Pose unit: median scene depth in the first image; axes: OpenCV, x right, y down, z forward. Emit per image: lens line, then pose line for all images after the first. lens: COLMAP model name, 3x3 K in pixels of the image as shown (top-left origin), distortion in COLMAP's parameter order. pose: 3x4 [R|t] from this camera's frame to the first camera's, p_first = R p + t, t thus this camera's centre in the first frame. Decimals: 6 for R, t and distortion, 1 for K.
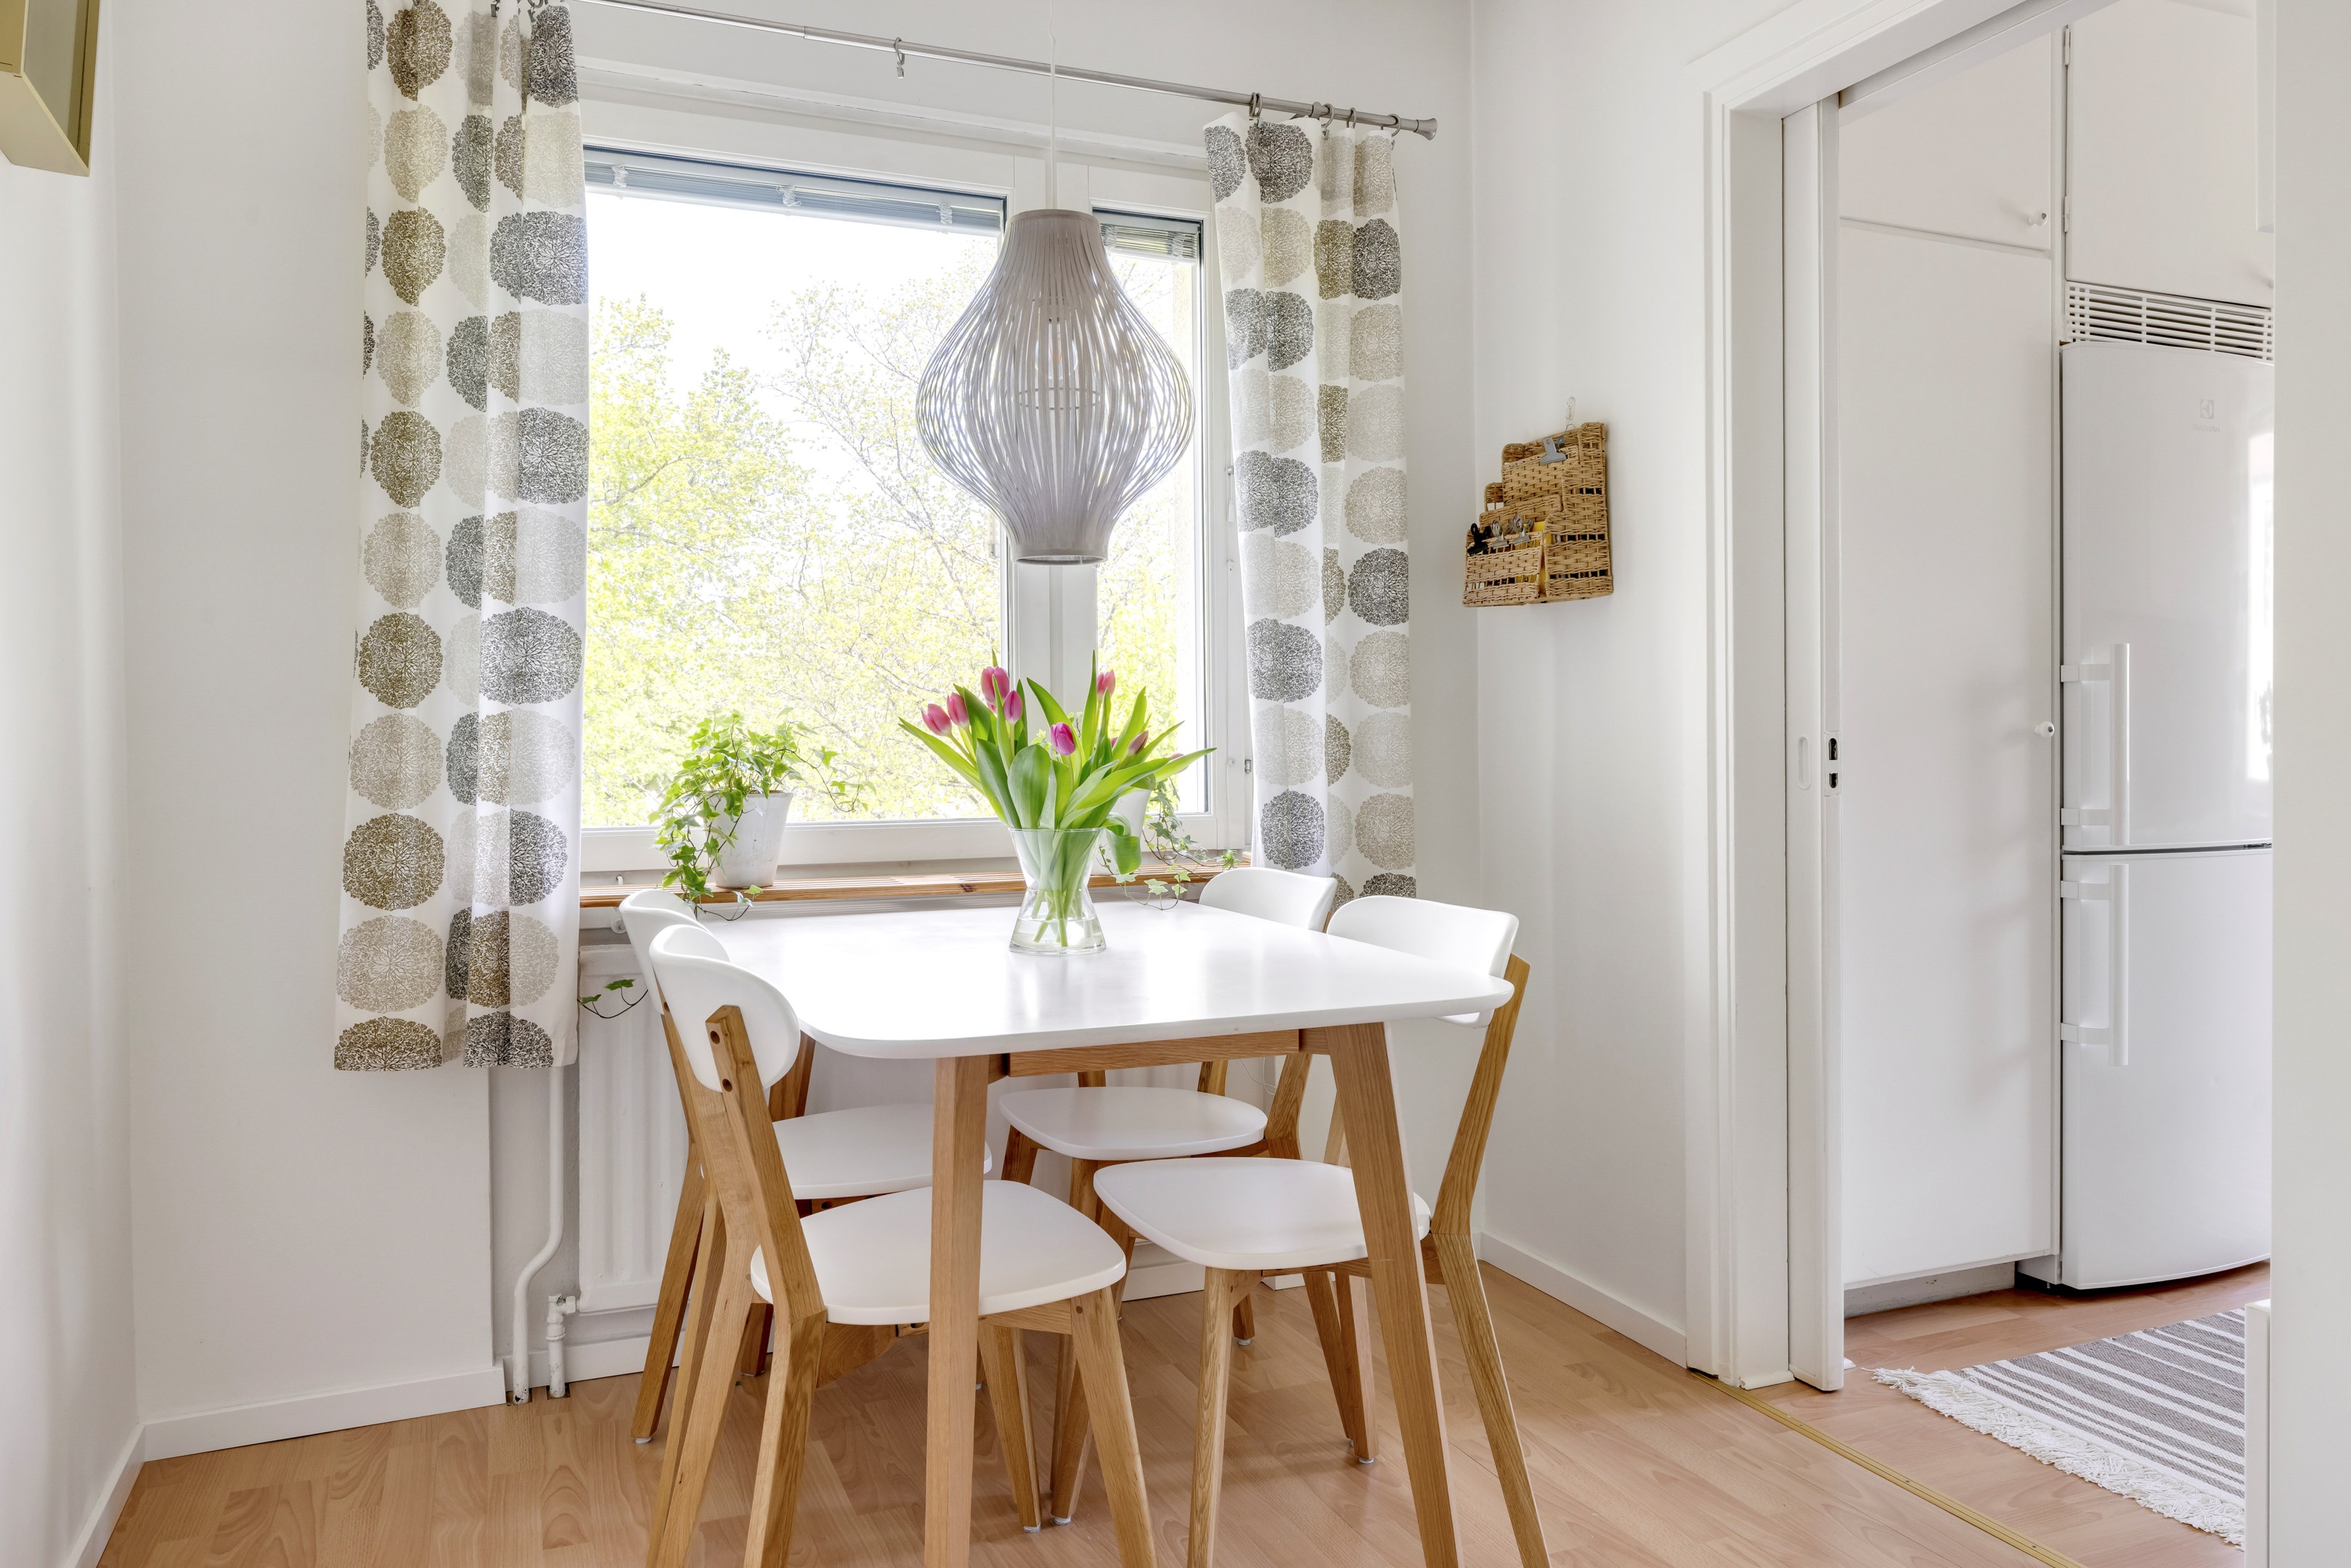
lens RADIAL K [[1610.8, 0, 1178.8], [0, 1610.8, 770.6], [0, 0, 1]] dist [-0.003128, -0.000736]
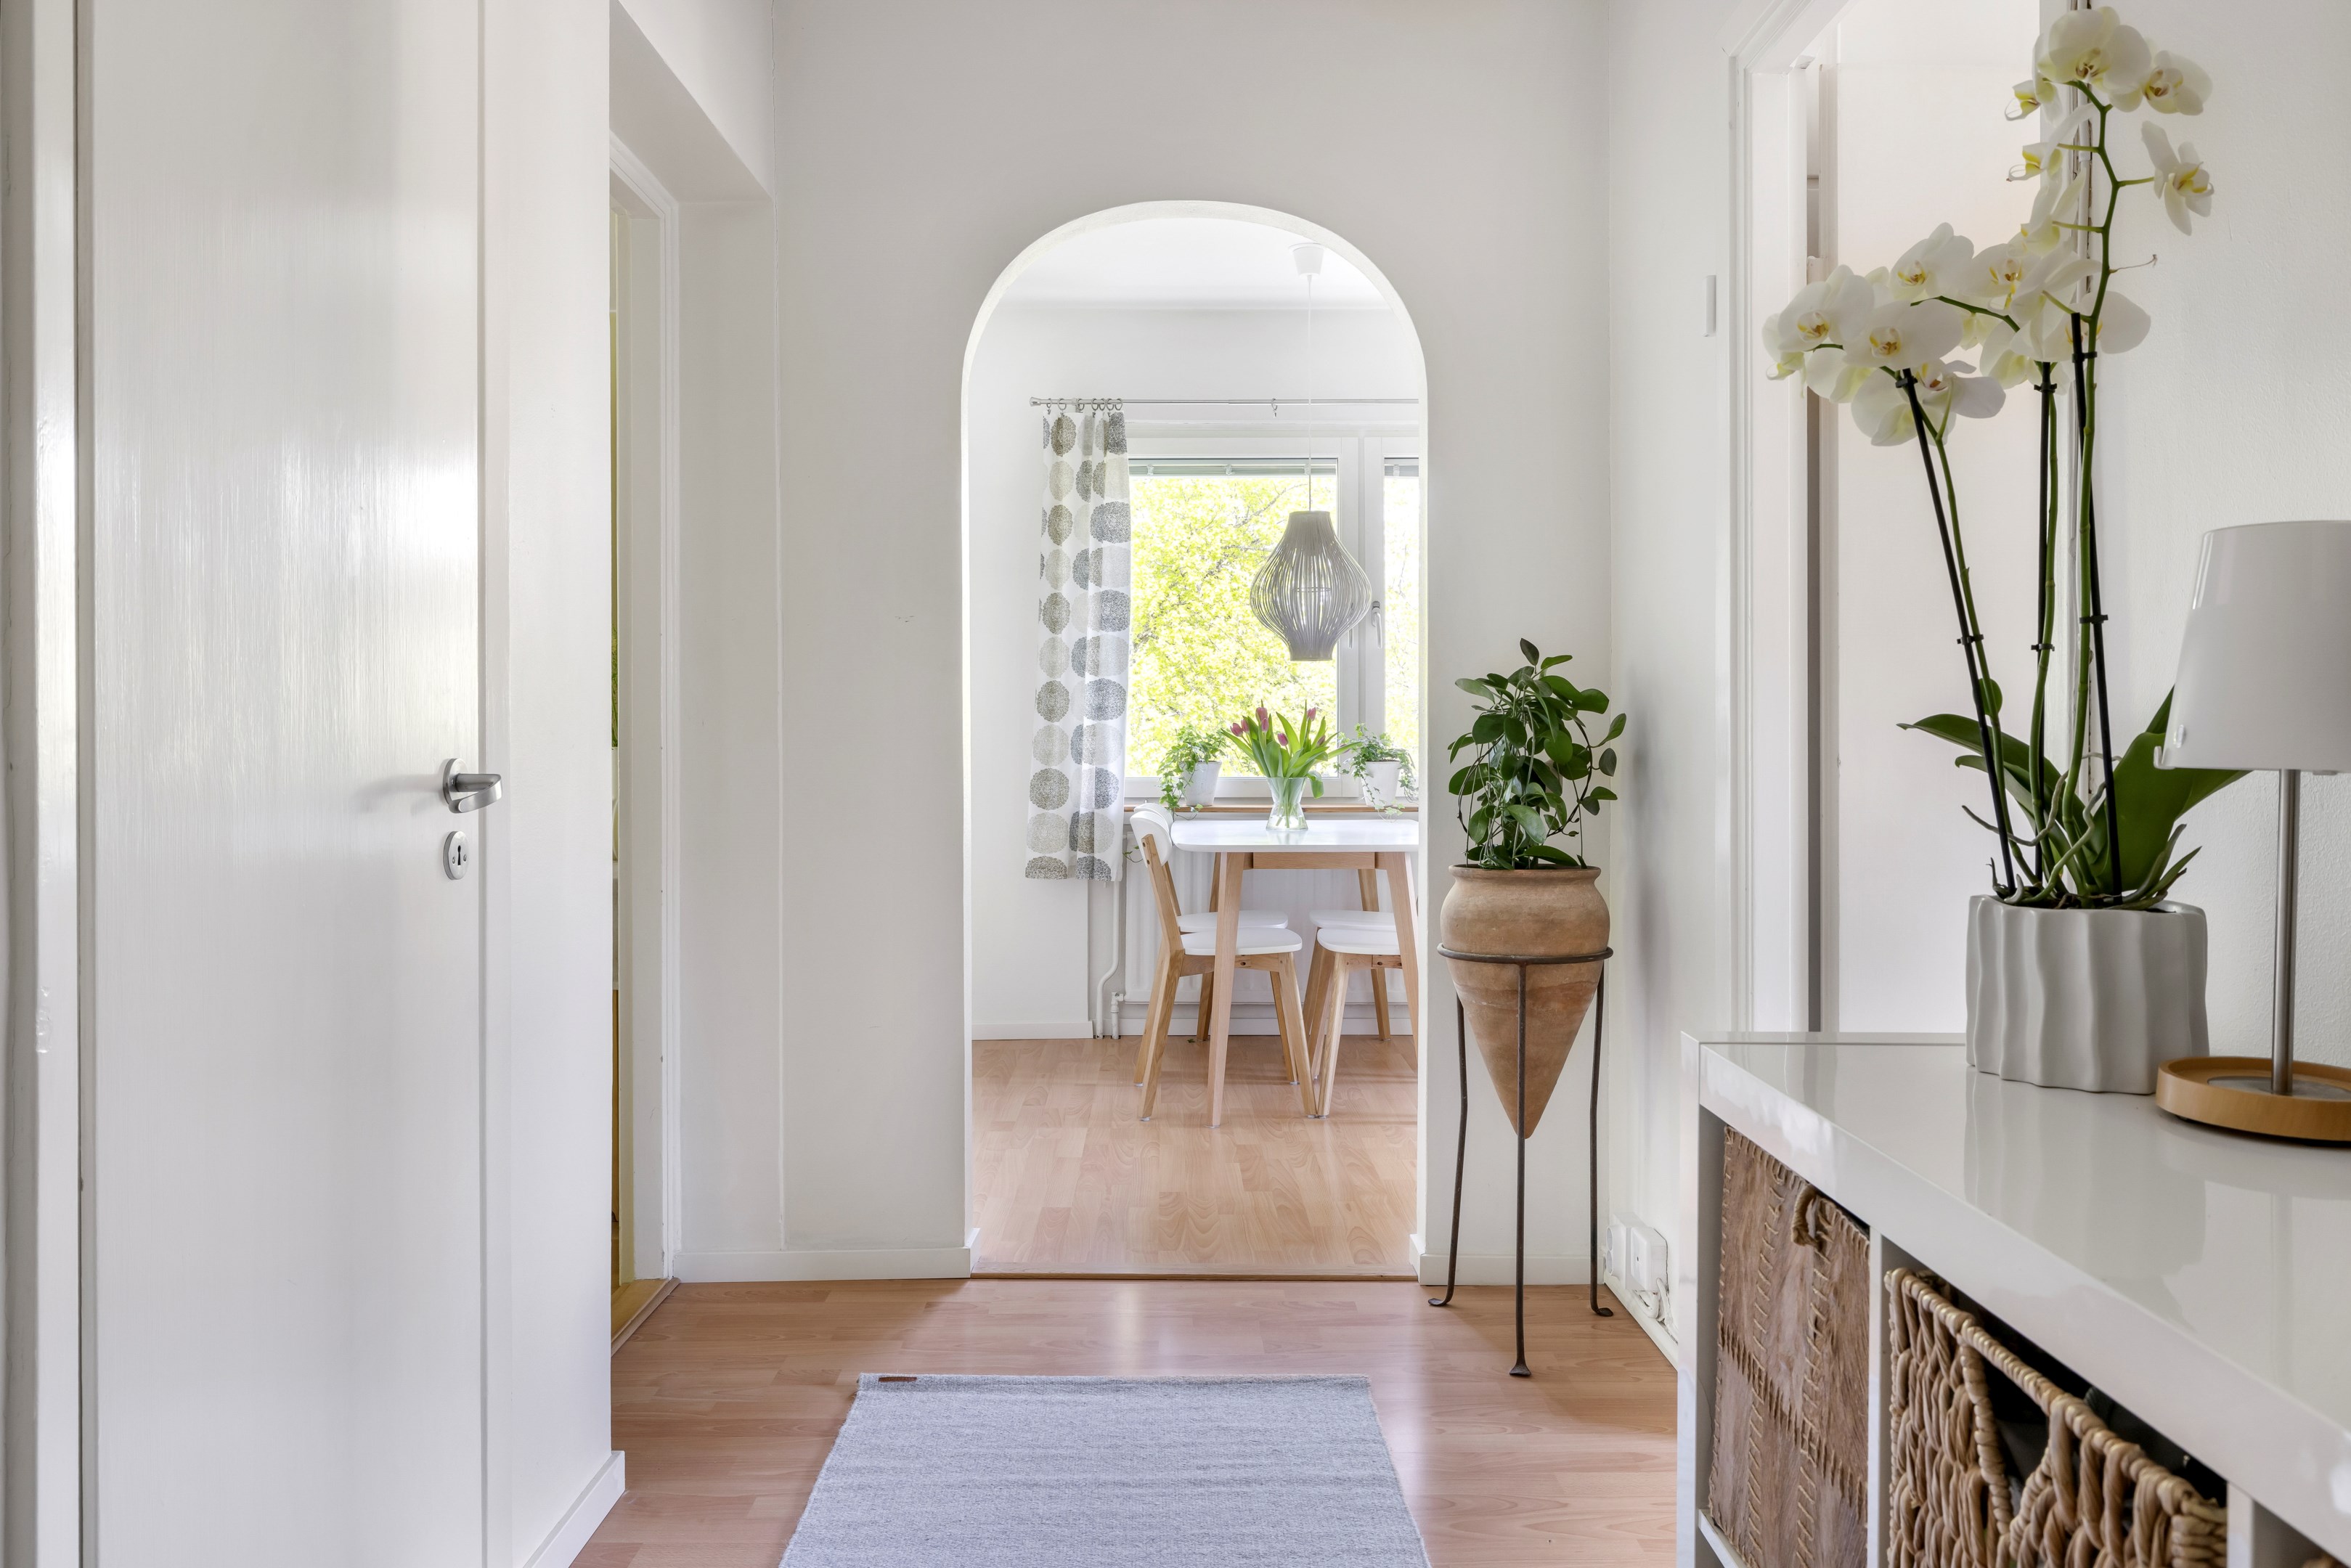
lens RADIAL K [[1464.7, 0, 1168.7], [0, 1464.7, 743.2], [0, 0, 1]] dist [-0.005484, -0.002630]
pose [[0.924818, 0.009532, -0.380290, 0.463541], [-0.011959, 0.999920, -0.004020, -0.002354], [0.380222, 0.008265, 0.924858, -0.868298]]
